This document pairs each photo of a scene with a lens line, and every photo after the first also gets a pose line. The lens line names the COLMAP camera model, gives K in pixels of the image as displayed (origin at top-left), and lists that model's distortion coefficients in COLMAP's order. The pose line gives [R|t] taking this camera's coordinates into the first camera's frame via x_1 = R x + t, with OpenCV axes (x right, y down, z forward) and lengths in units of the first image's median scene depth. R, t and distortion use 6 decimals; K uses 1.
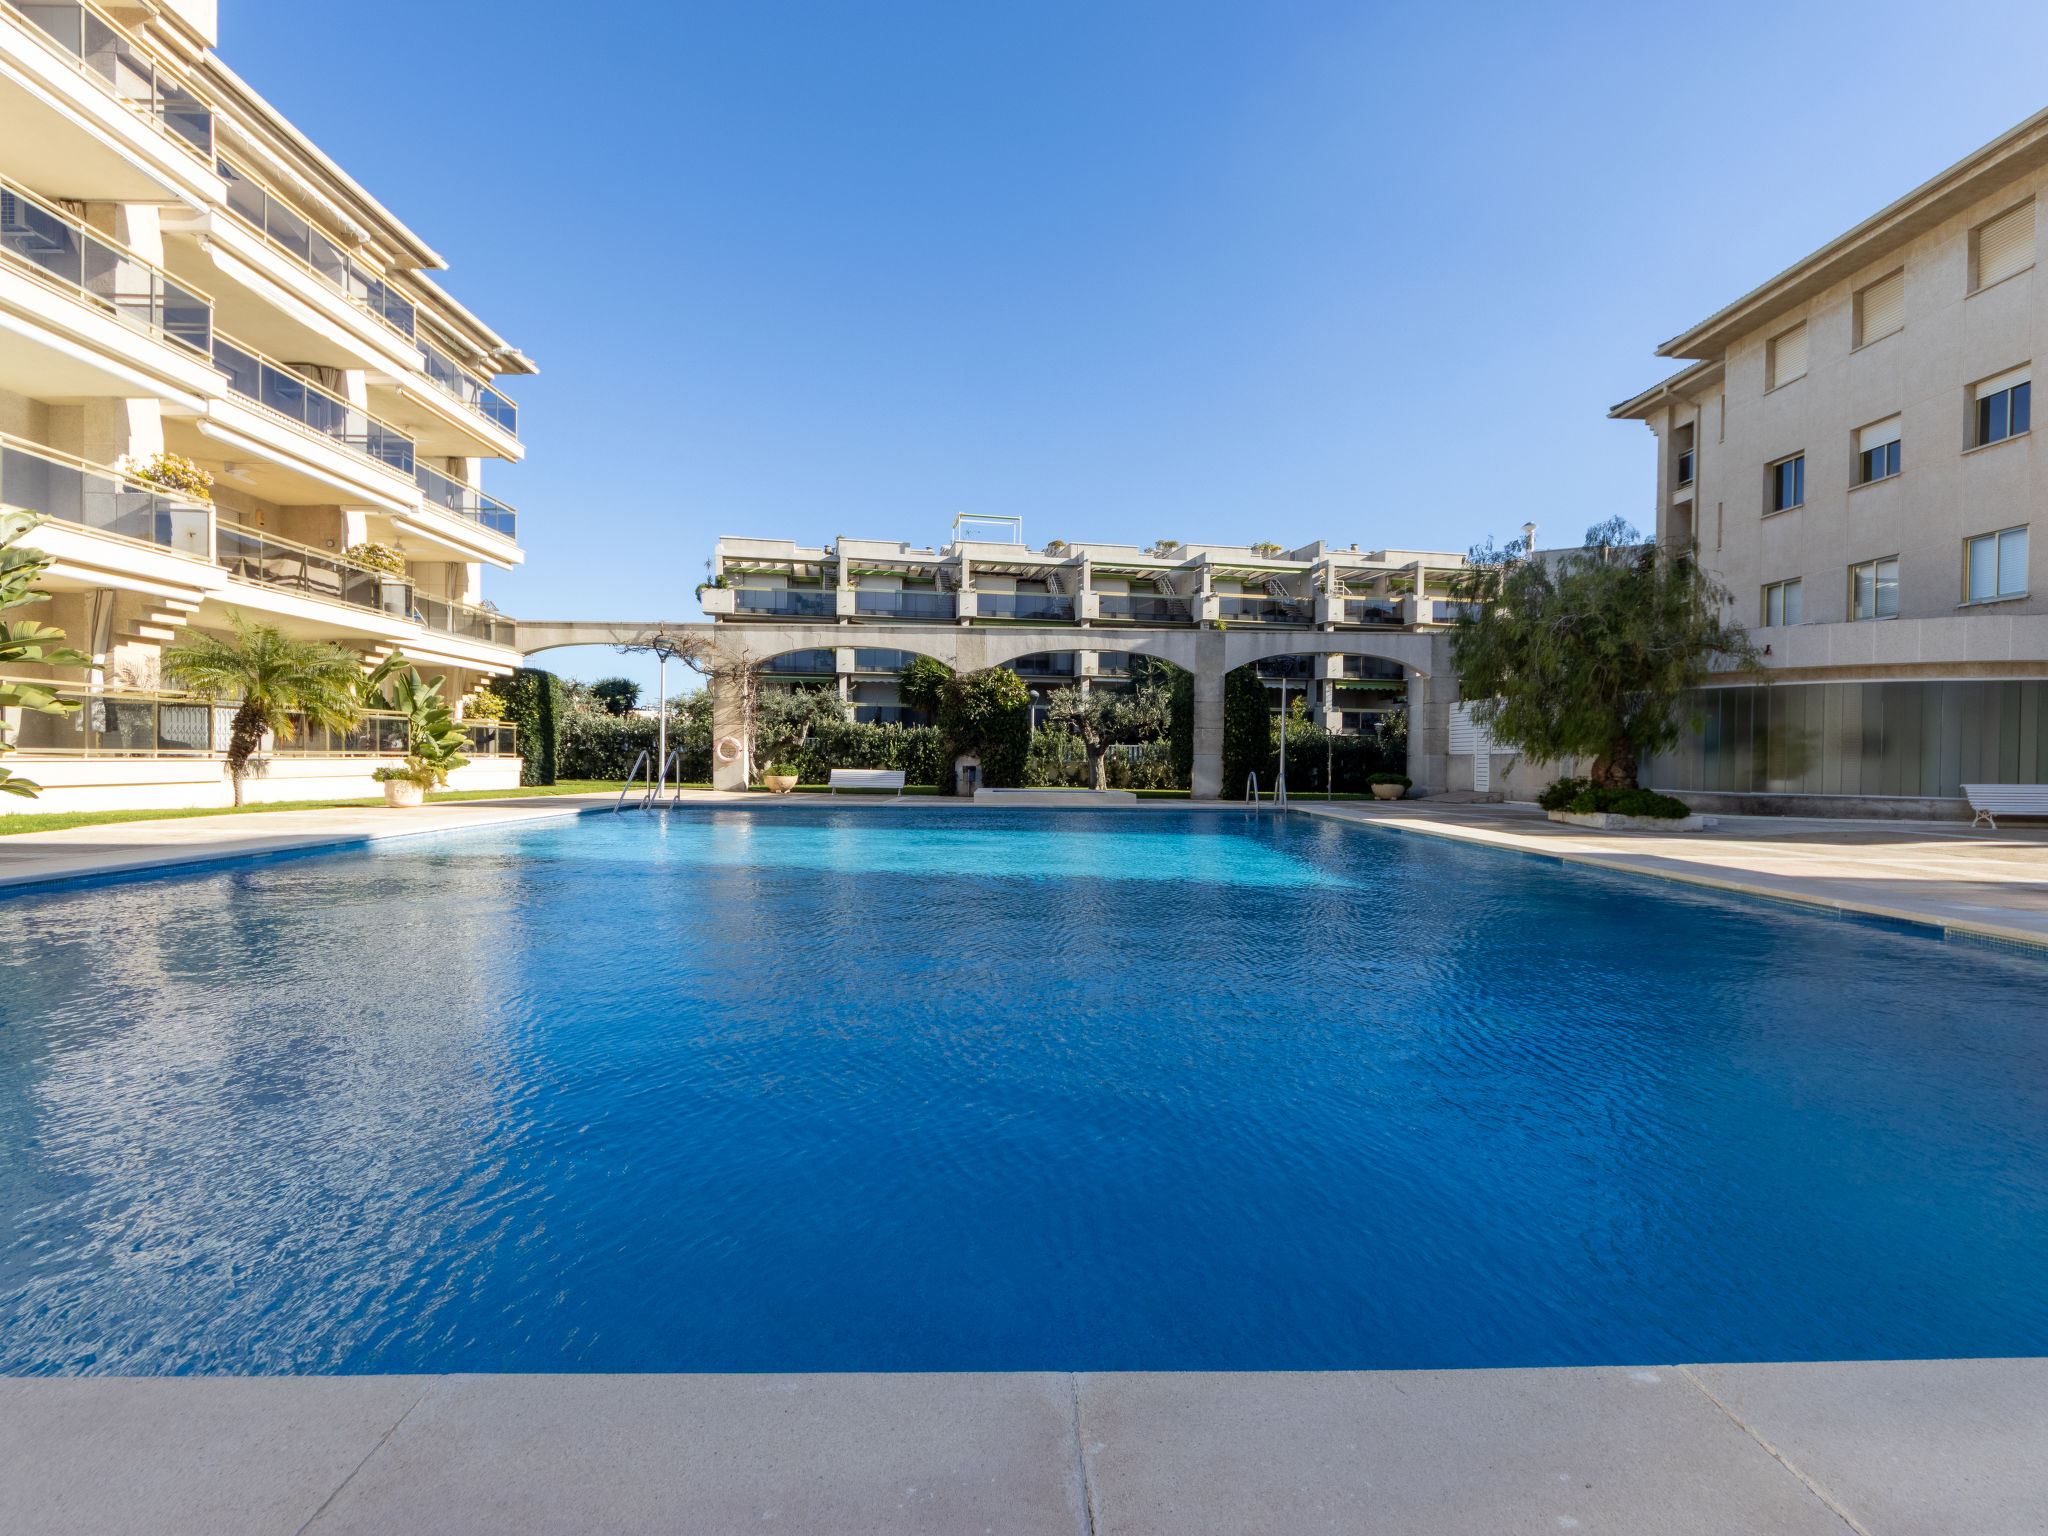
lens RADIAL K [[984.3, 0, 1024.0], [0, 984.3, 768.0], [0, 0, 1]] dist [0.000271, -0.007545]
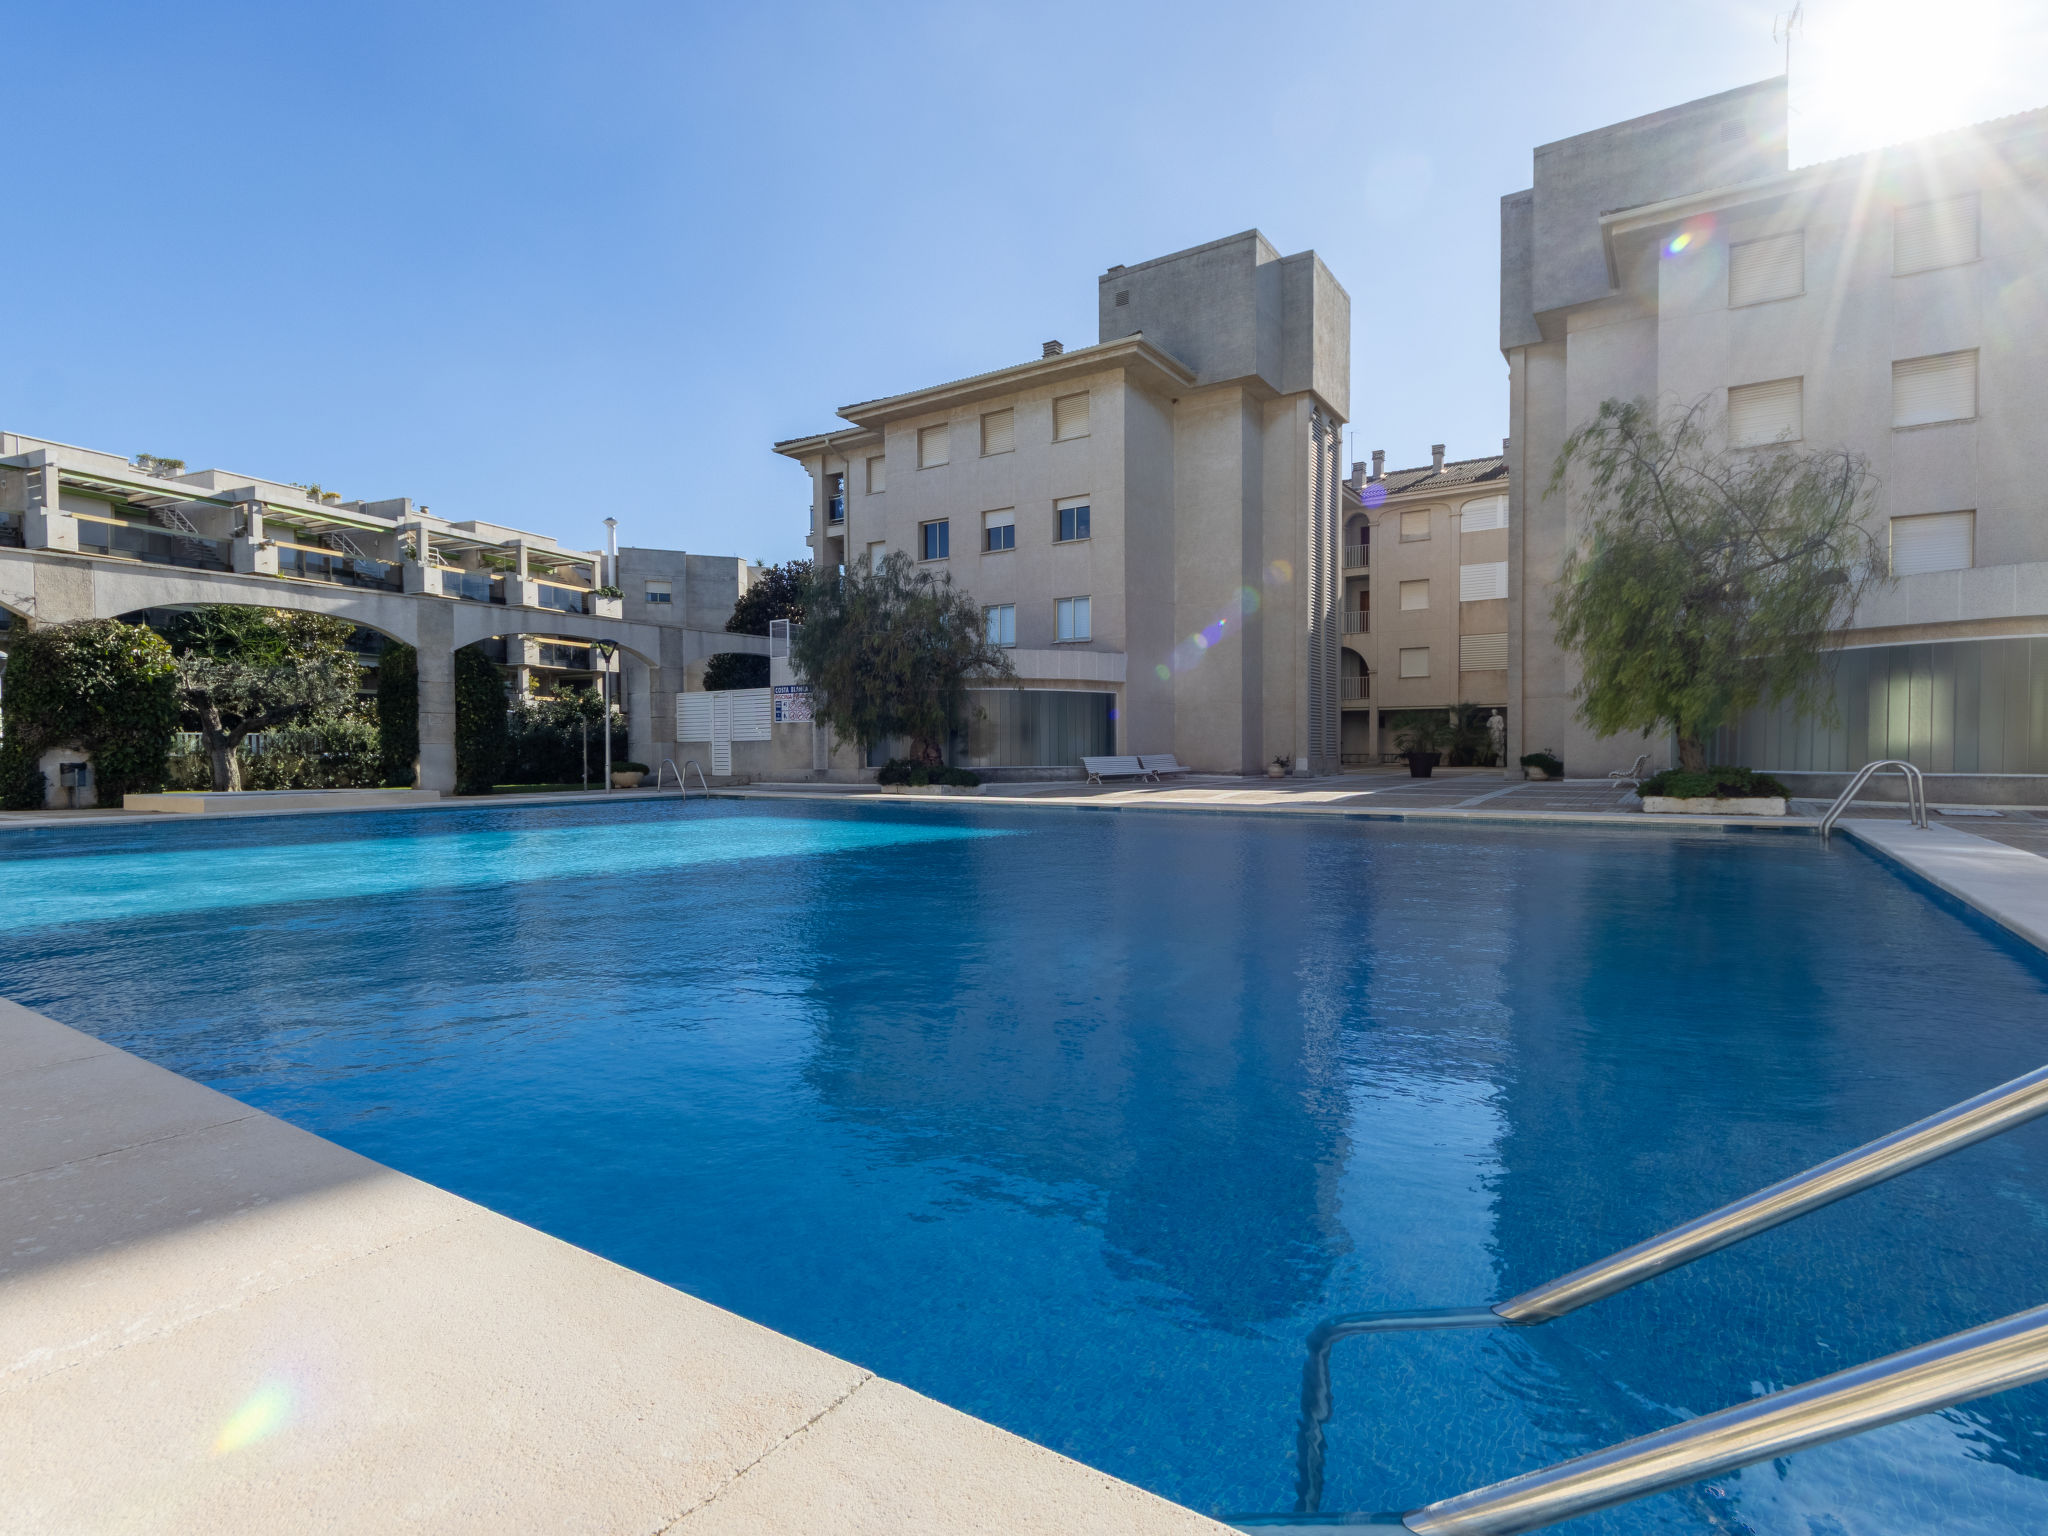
lens RADIAL K [[1020.6, 0, 1024.0], [0, 1020.6, 768.0], [0, 0, 1]] dist [0.000638, -0.000363]
pose [[0.570990, -0.027108, 0.820509, -0.252284], [0.019526, 0.999620, 0.019438, 0.000040], [-0.820725, 0.004923, 0.571303, 0.073879]]
